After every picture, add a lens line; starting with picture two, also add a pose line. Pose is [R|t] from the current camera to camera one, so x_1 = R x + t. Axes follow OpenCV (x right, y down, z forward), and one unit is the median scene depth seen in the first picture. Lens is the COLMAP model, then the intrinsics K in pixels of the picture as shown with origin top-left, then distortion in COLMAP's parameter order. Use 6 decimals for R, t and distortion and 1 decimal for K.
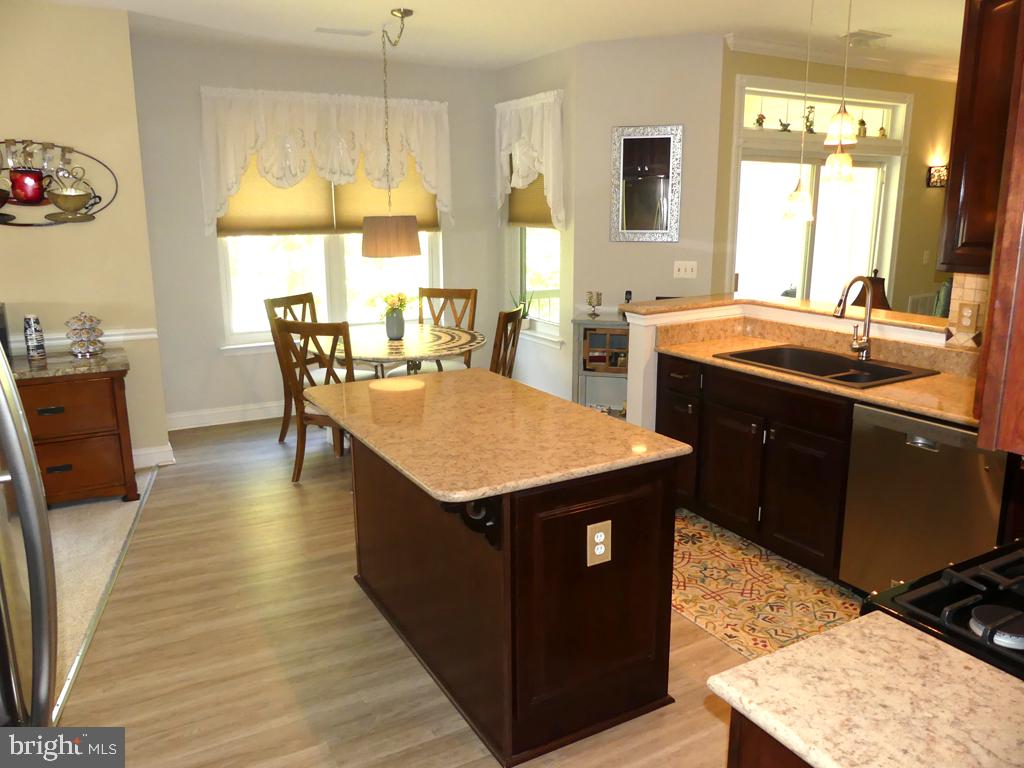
lens RADIAL K [[773.9, 0, 512.0], [0, 773.9, 384.0], [0, 0, 1]] dist [-0.051985, 0.067831]
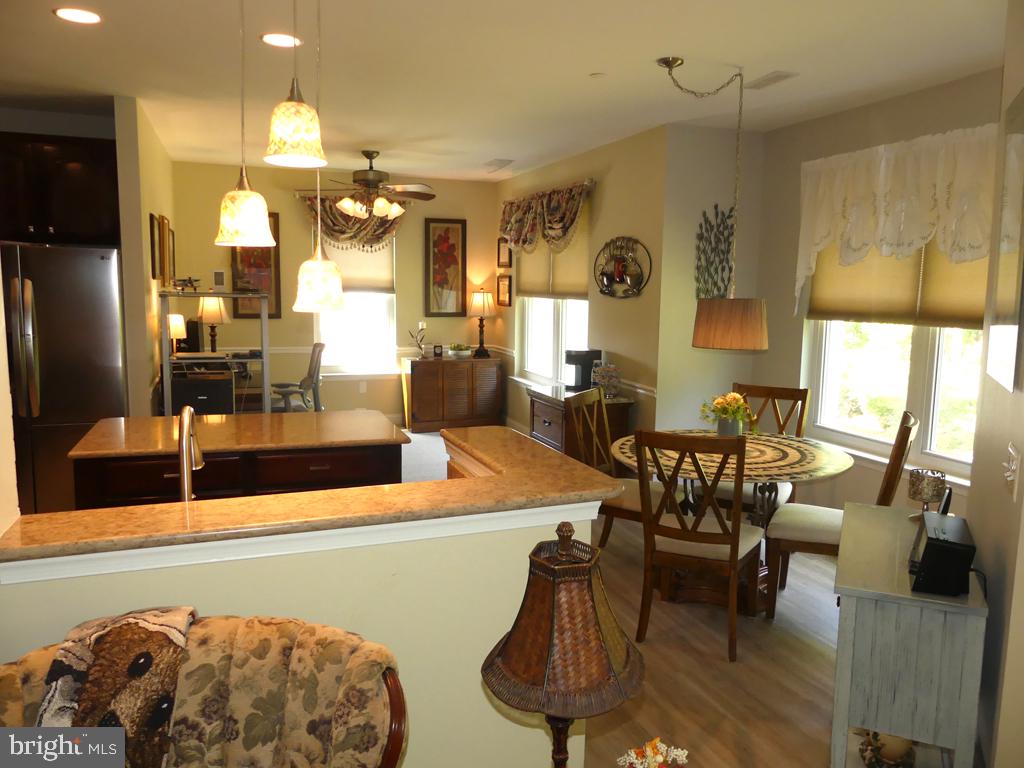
lens RADIAL K [[769.6, 0, 512.0], [0, 769.6, 384.0], [0, 0, 1]] dist [-0.003281, 0.010729]
pose [[-0.162569, 0.128545, -0.978288, 0.625097], [-0.229174, 0.959444, 0.164152, -0.194960], [0.959714, 0.250885, -0.126517, 0.831134]]
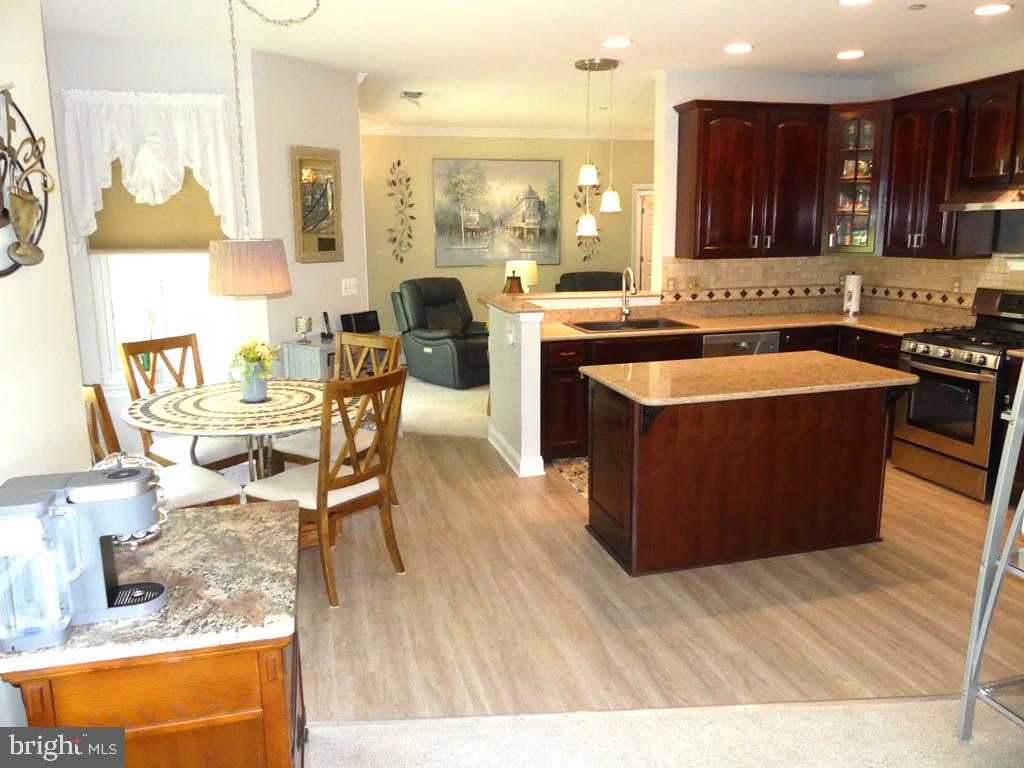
lens RADIAL K [[769.6, 0, 512.0], [0, 769.6, 384.0], [0, 0, 1]] dist [-0.003281, 0.010729]
pose [[0.249335, -0.187047, 0.950182, -0.755014], [0.224685, 0.965570, 0.131118, -0.109172], [-0.941992, 0.180799, 0.282777, 0.515800]]
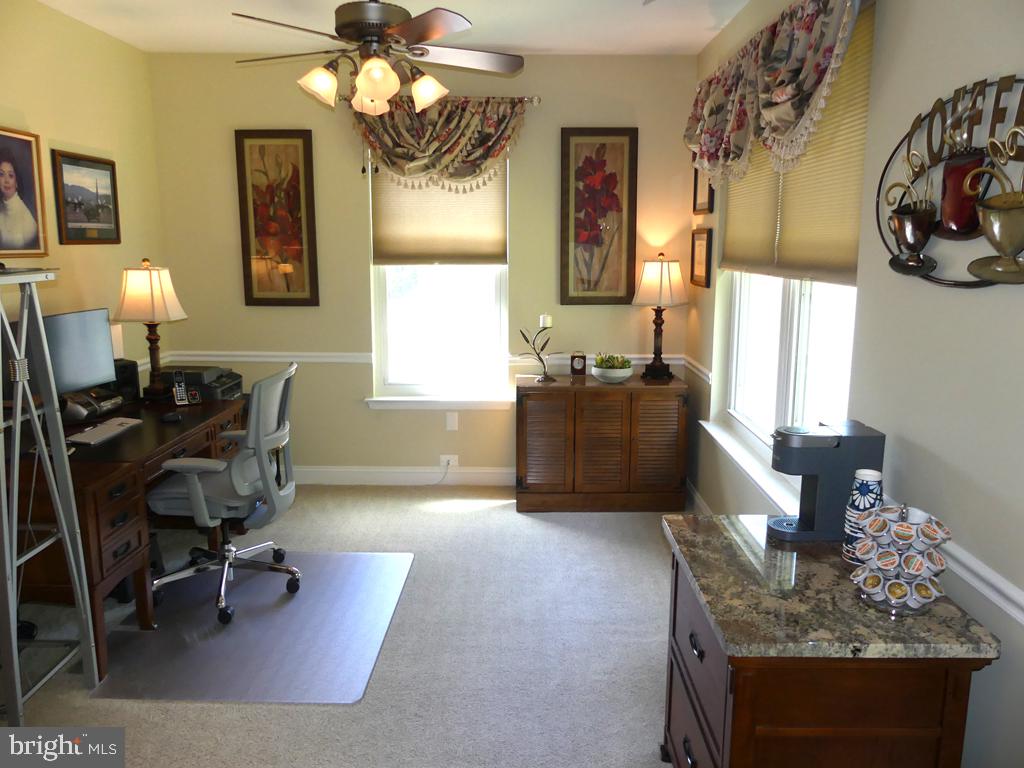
lens RADIAL K [[773.9, 0, 512.0], [0, 773.9, 384.0], [0, 0, 1]] dist [-0.051985, 0.067831]
pose [[-0.499656, 0.156024, -0.852057, -0.104163], [-0.190125, 0.939906, 0.283602, -0.185469], [0.845102, 0.303700, -0.439965, 0.805112]]
